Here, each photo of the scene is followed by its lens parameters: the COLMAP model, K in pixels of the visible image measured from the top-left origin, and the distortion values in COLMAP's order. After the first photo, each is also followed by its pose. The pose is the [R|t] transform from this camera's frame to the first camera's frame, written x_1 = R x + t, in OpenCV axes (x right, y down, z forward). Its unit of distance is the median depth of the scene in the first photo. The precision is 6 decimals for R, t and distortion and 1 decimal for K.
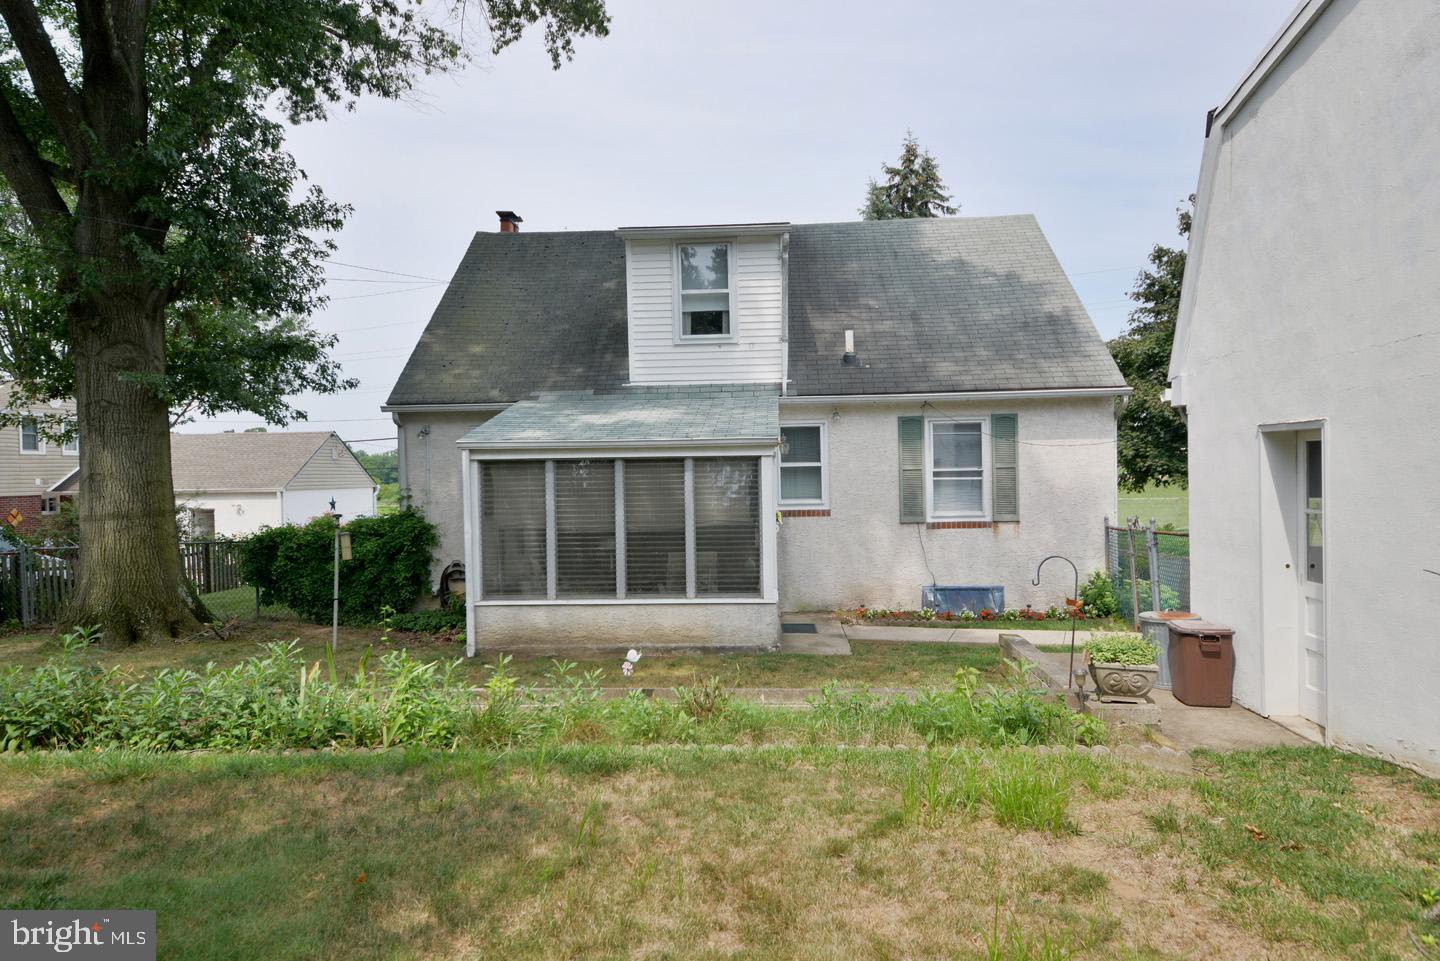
lens RADIAL K [[960.4, 0, 726.0], [0, 960.4, 476.1], [0, 0, 1]] dist [0.060970, -0.032804]
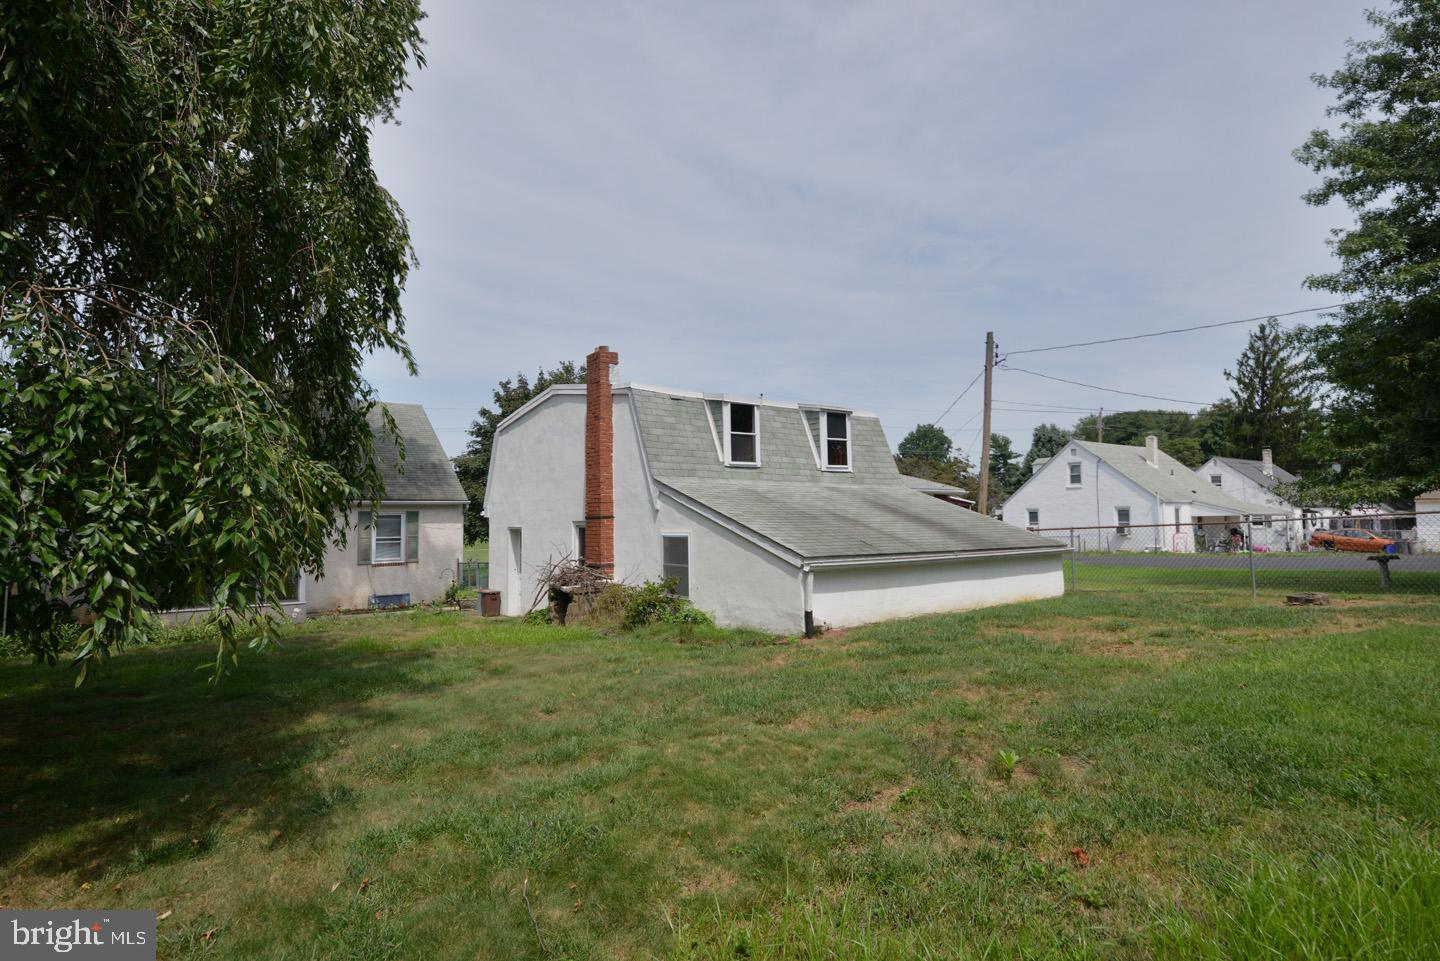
lens RADIAL K [[743.7, 0, 713.7], [0, 743.7, 487.7], [0, 0, 1]] dist [0.000454, 0.000034]
pose [[0.753656, 0.034094, 0.656385, -0.281294], [0.004831, 0.998339, -0.057402, -0.018212], [-0.657252, 0.046432, 0.752239, -0.653479]]
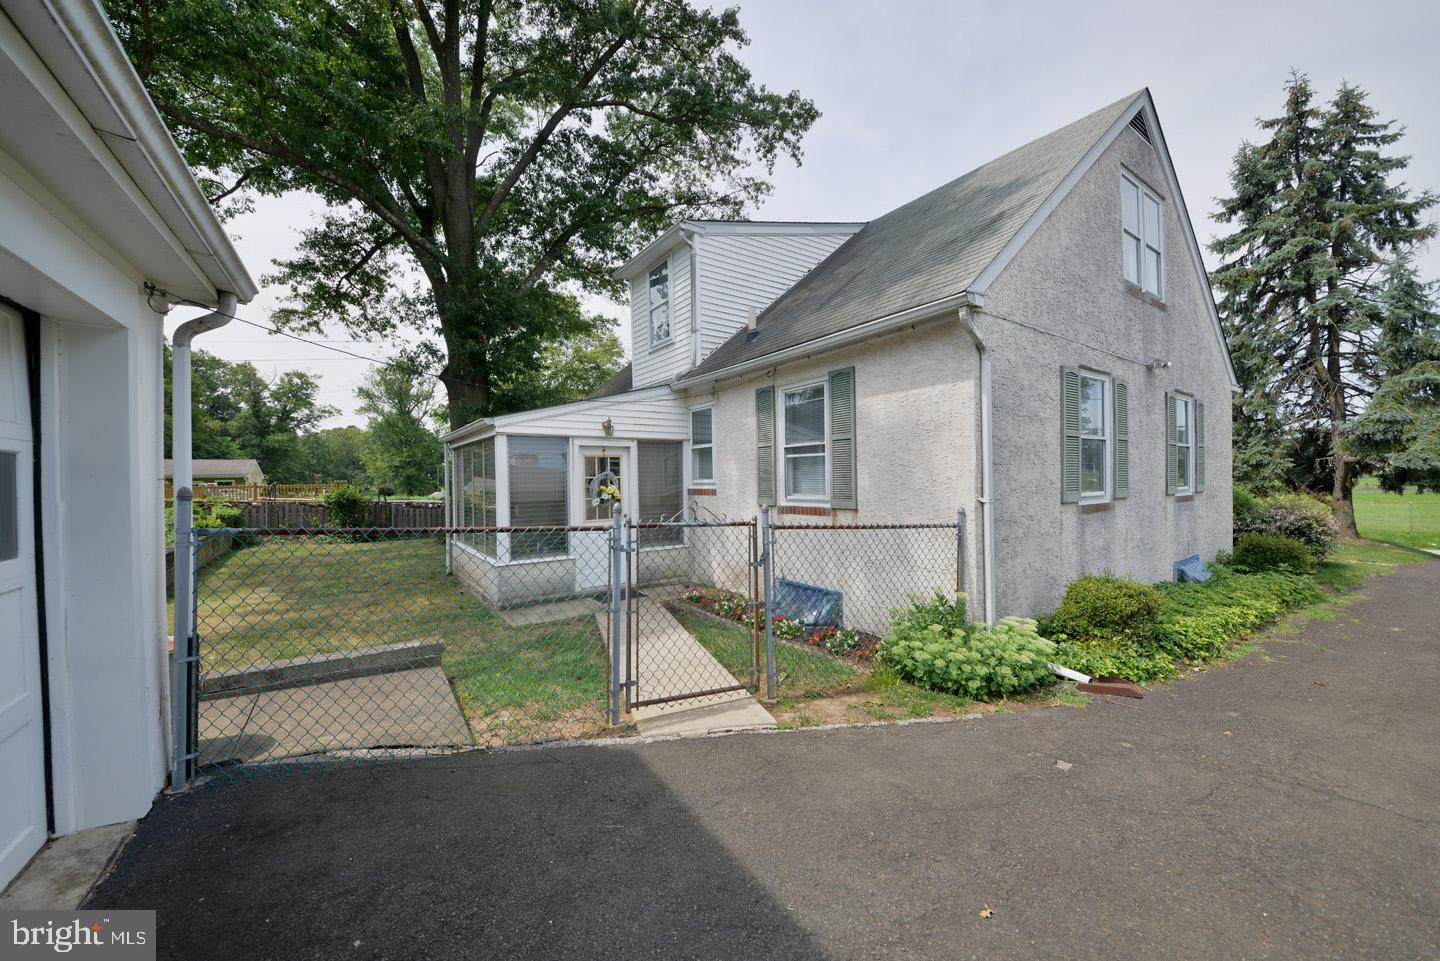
lens RADIAL K [[538.4, 0, 726.0], [0, 538.4, 482.4], [0, 0, 1]] dist [0.006813, -0.006003]
pose [[0.641754, 0.010388, -0.766840, 0.552537], [0.010163, 0.999705, 0.022049, 0.015386], [0.766843, -0.021943, 0.641459, 0.650042]]
